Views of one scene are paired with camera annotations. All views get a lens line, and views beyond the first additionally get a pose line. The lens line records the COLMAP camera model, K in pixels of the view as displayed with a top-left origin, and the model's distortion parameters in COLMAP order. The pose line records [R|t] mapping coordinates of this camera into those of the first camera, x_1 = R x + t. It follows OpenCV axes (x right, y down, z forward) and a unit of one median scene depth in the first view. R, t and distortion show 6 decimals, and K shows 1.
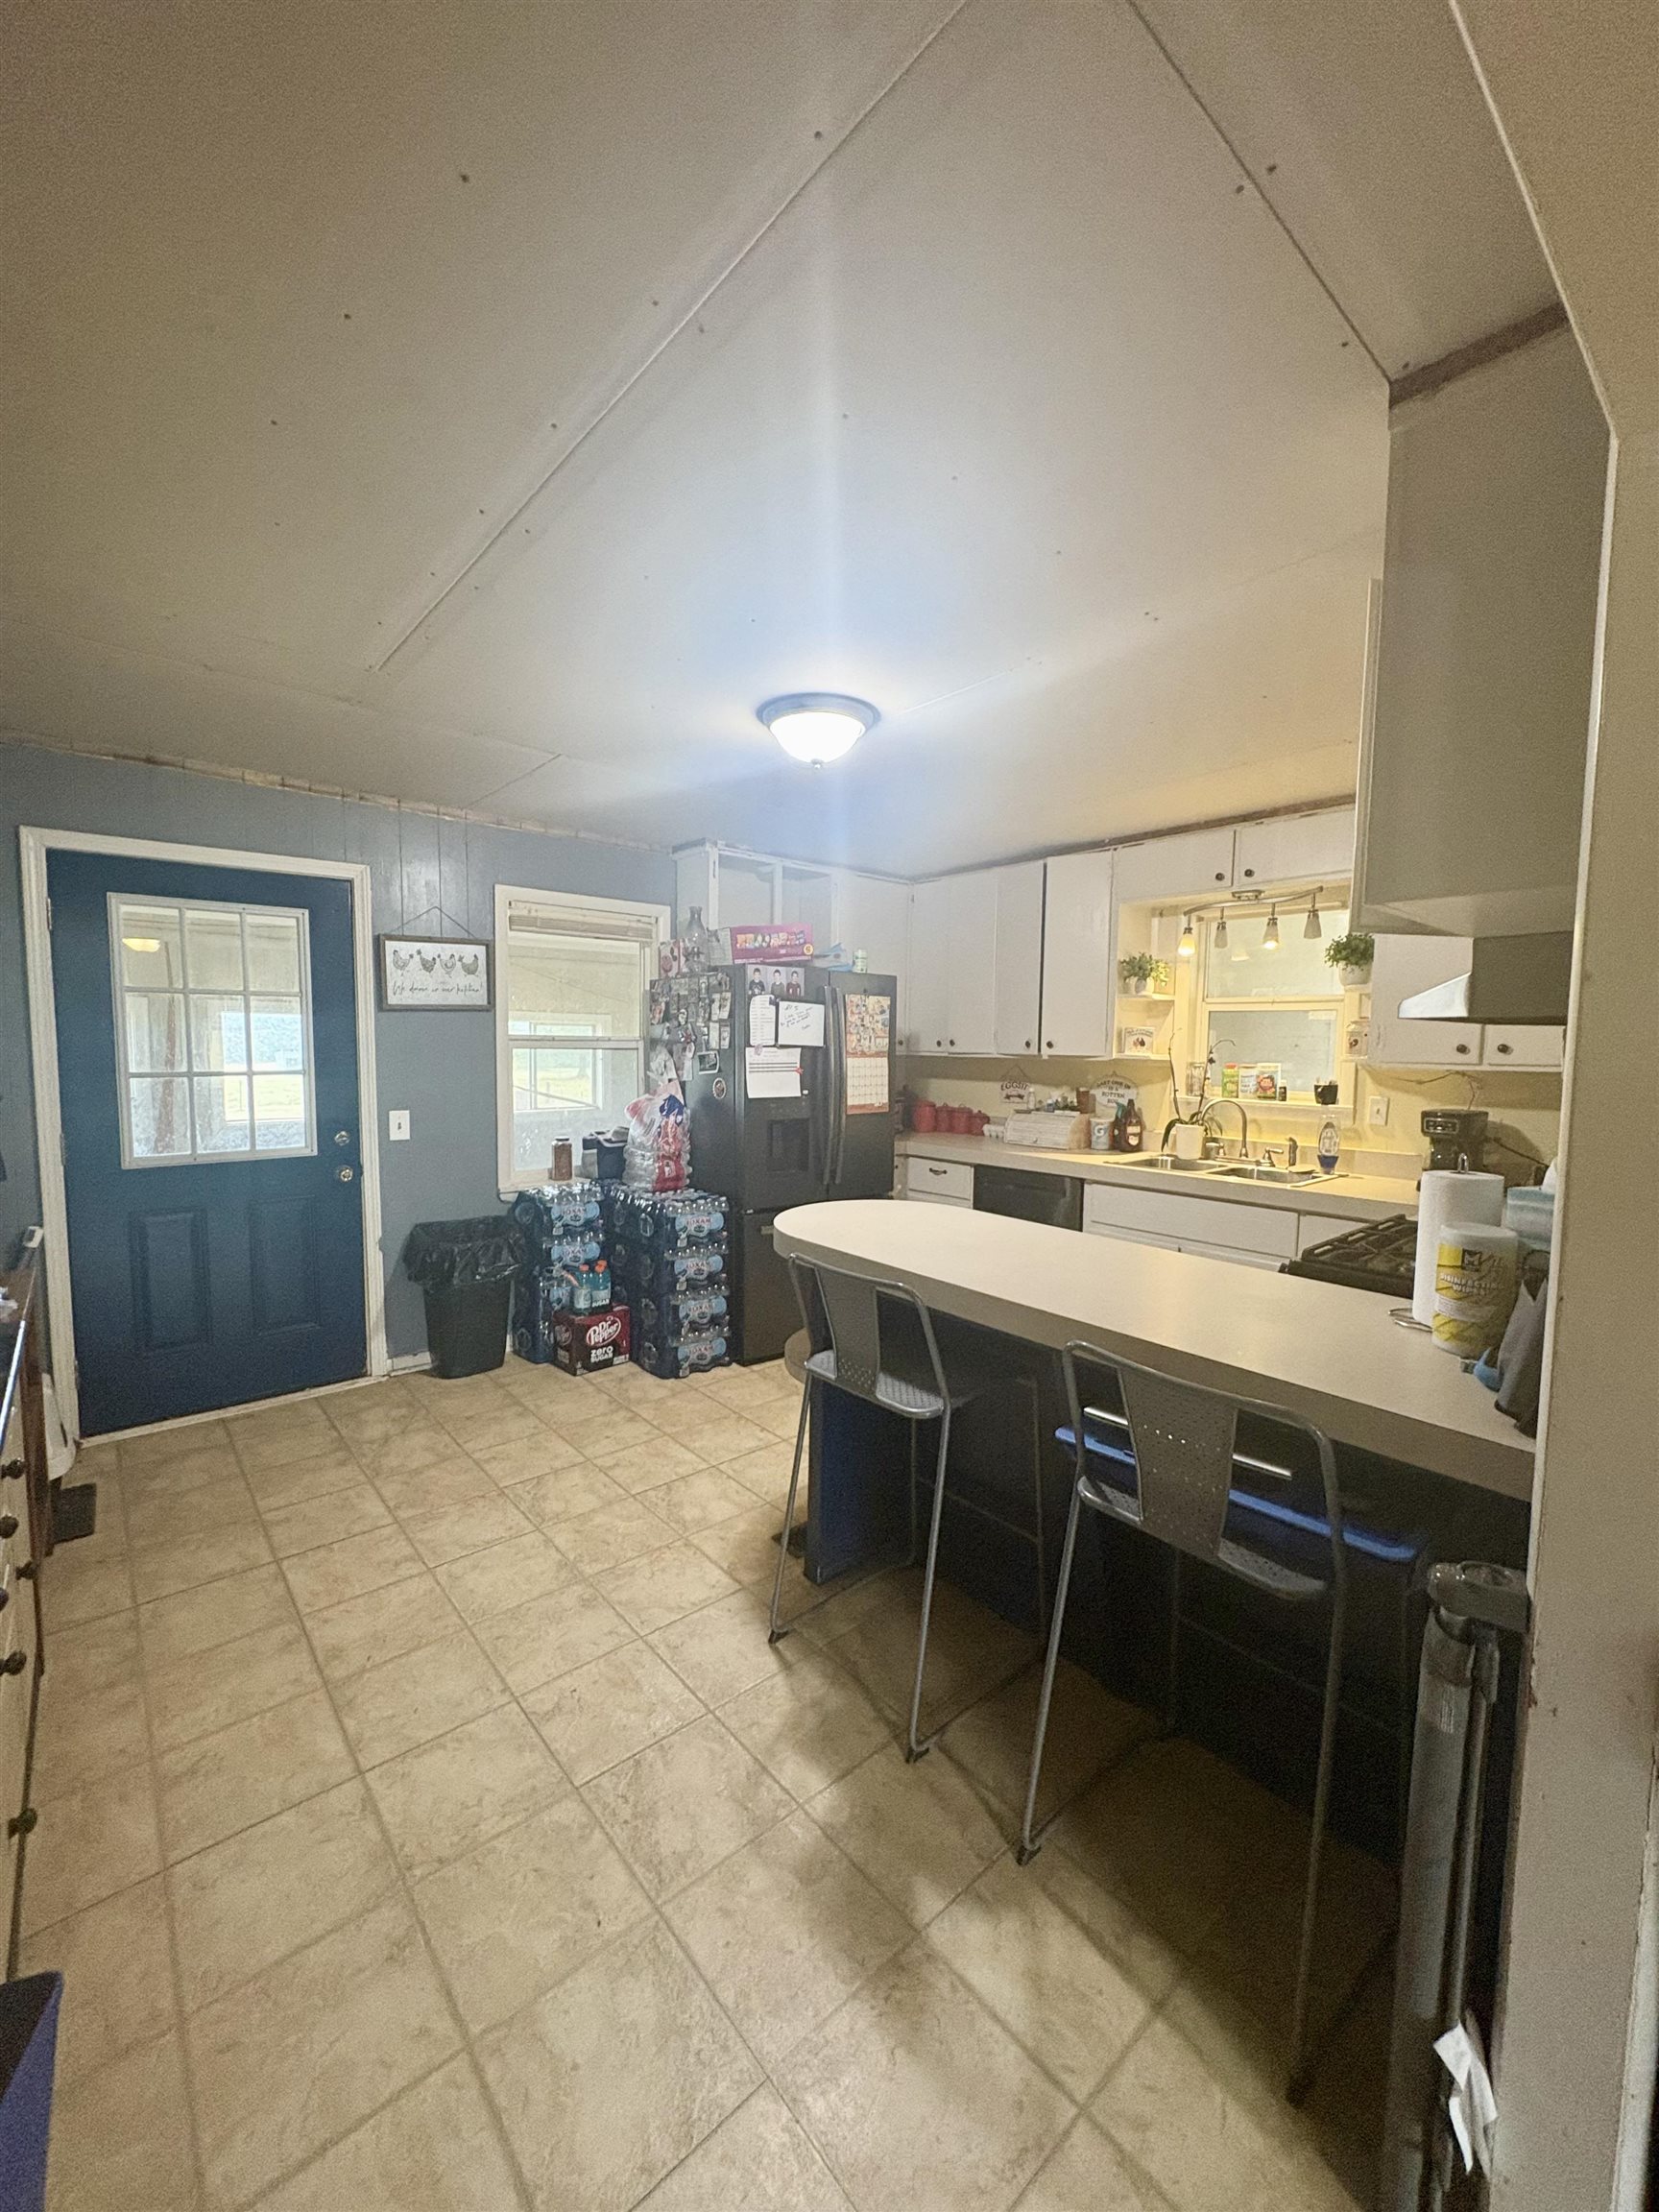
lens RADIAL K [[876.1, 0, 829.5], [0, 876.1, 1106.0], [0, 0, 1]] dist [-0.002582, -0.000172]
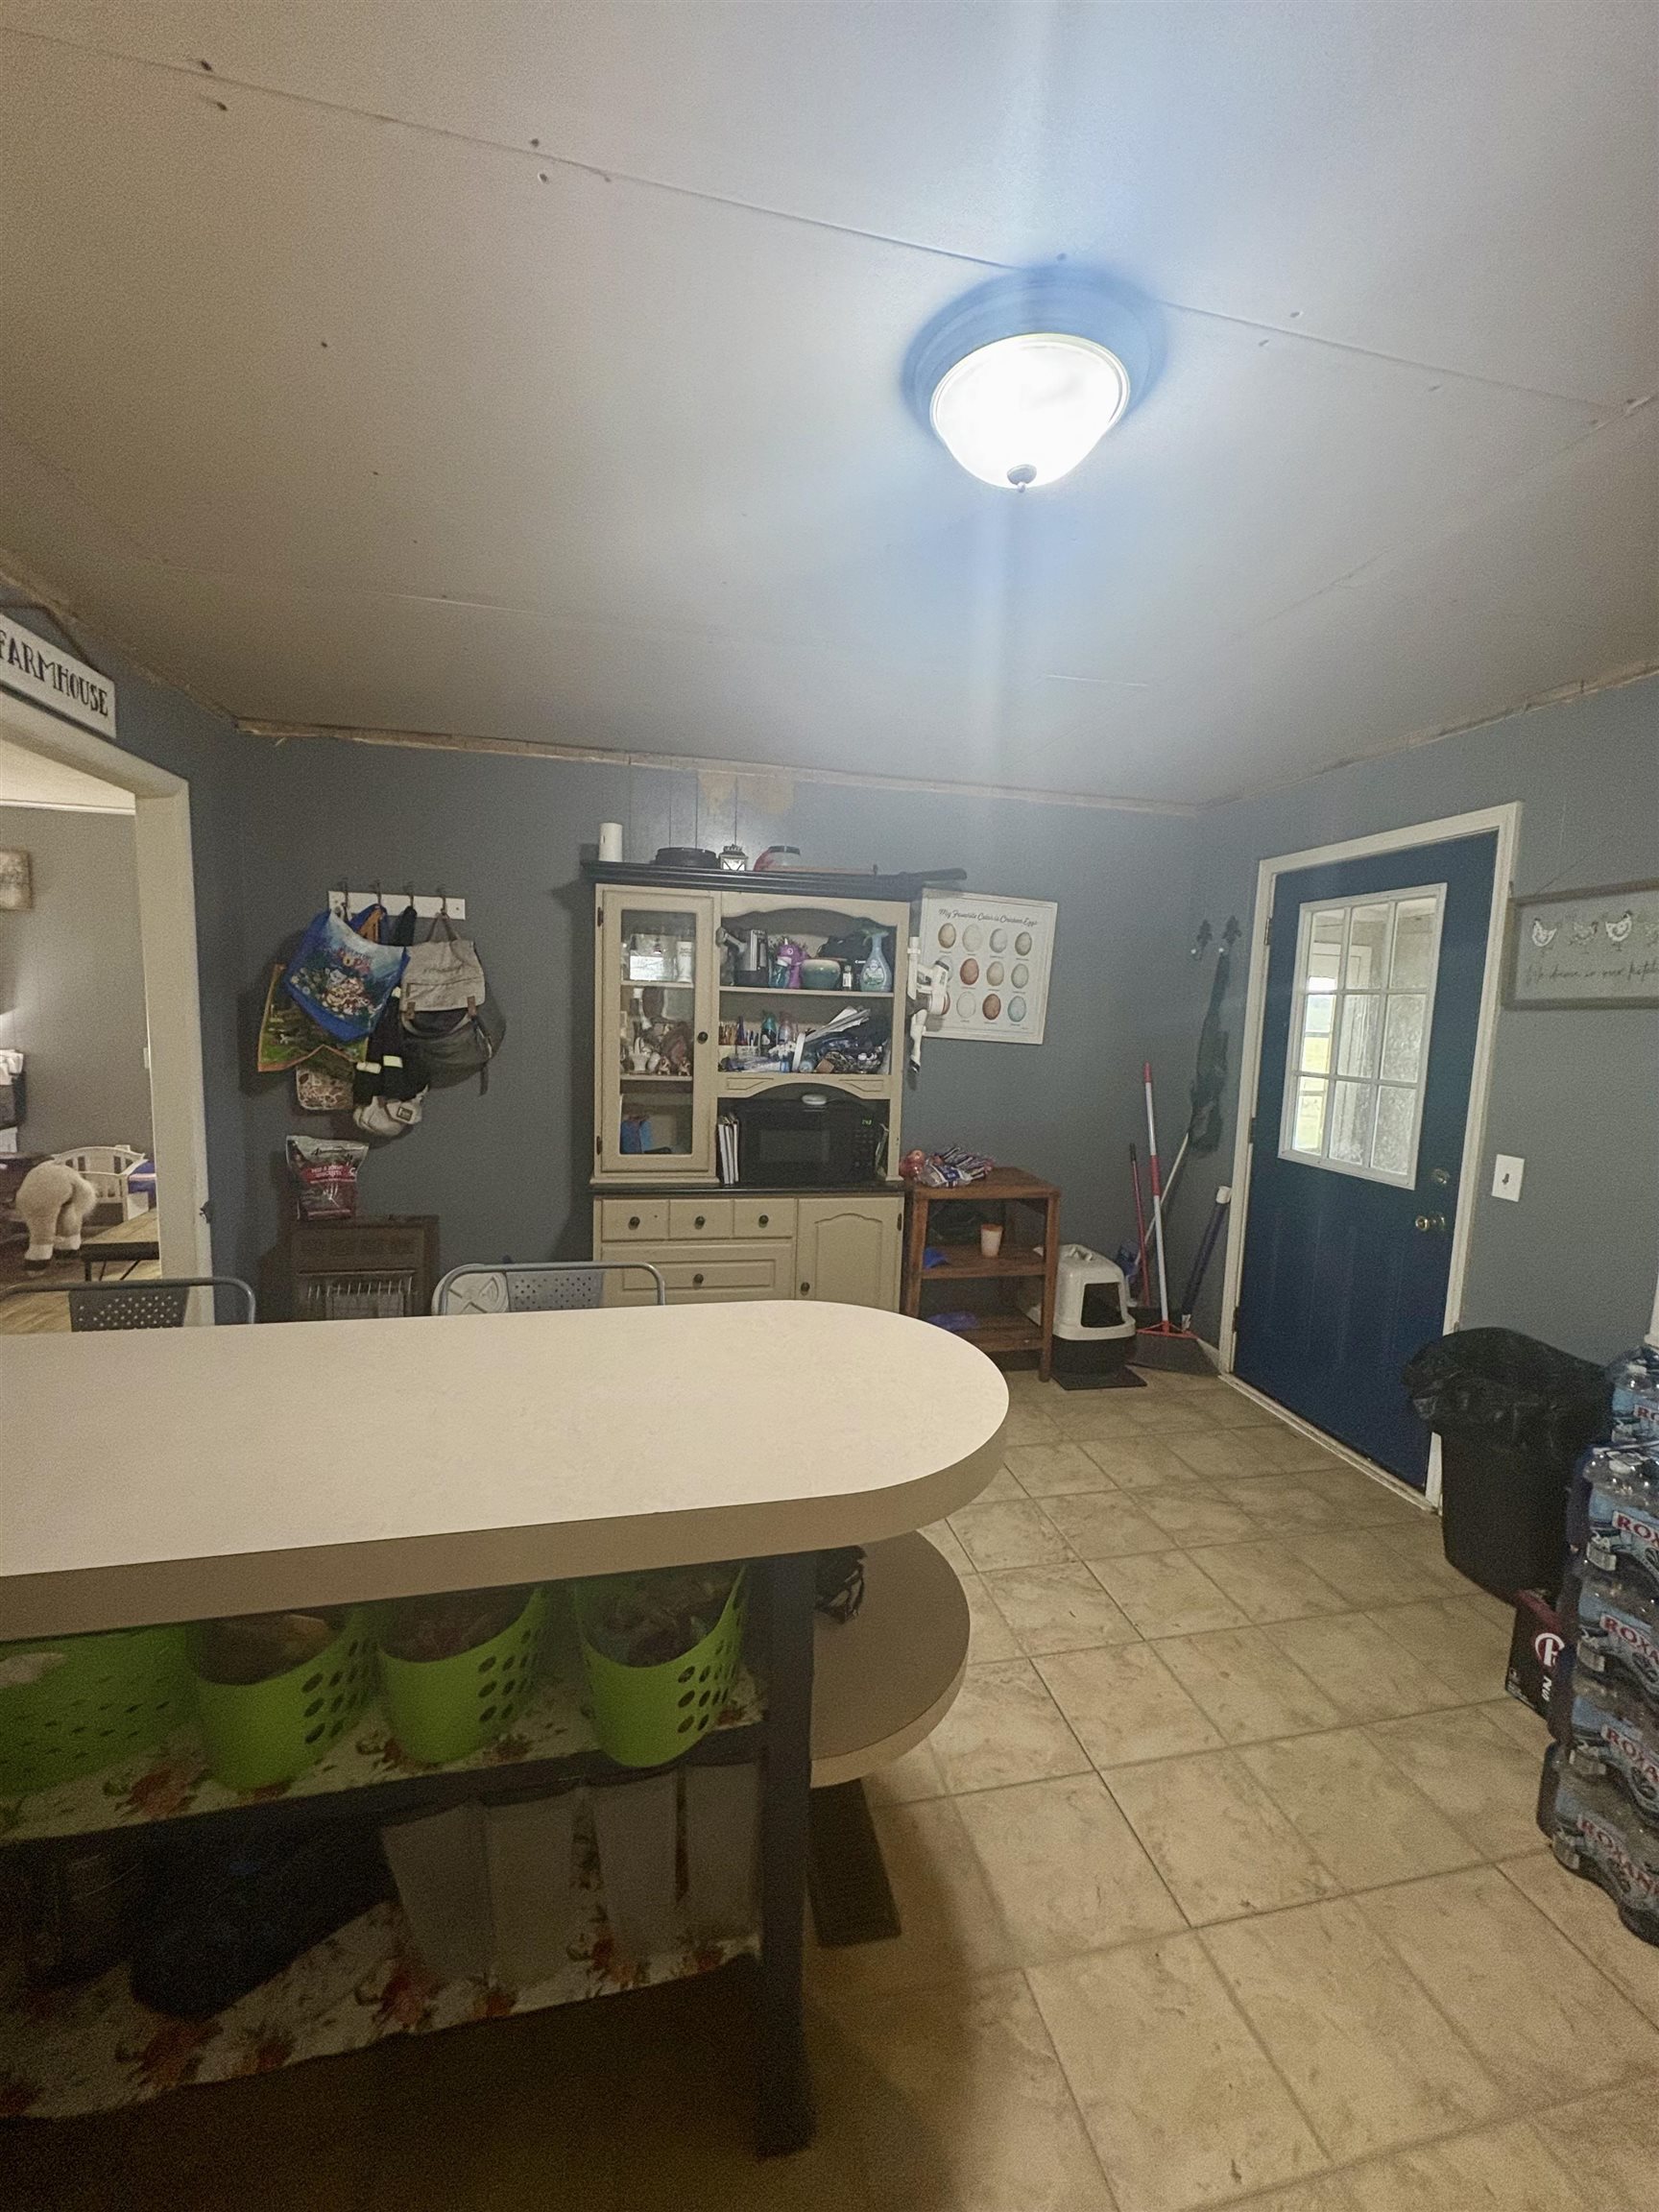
lens RADIAL K [[876.1, 0, 829.5], [0, 876.1, 1106.0], [0, 0, 1]] dist [-0.002582, -0.000172]
pose [[-0.468928, 0.076778, -0.879893, 0.391271], [-0.106054, 0.984112, 0.142392, -0.082537], [0.876846, 0.160087, -0.453335, 0.938831]]
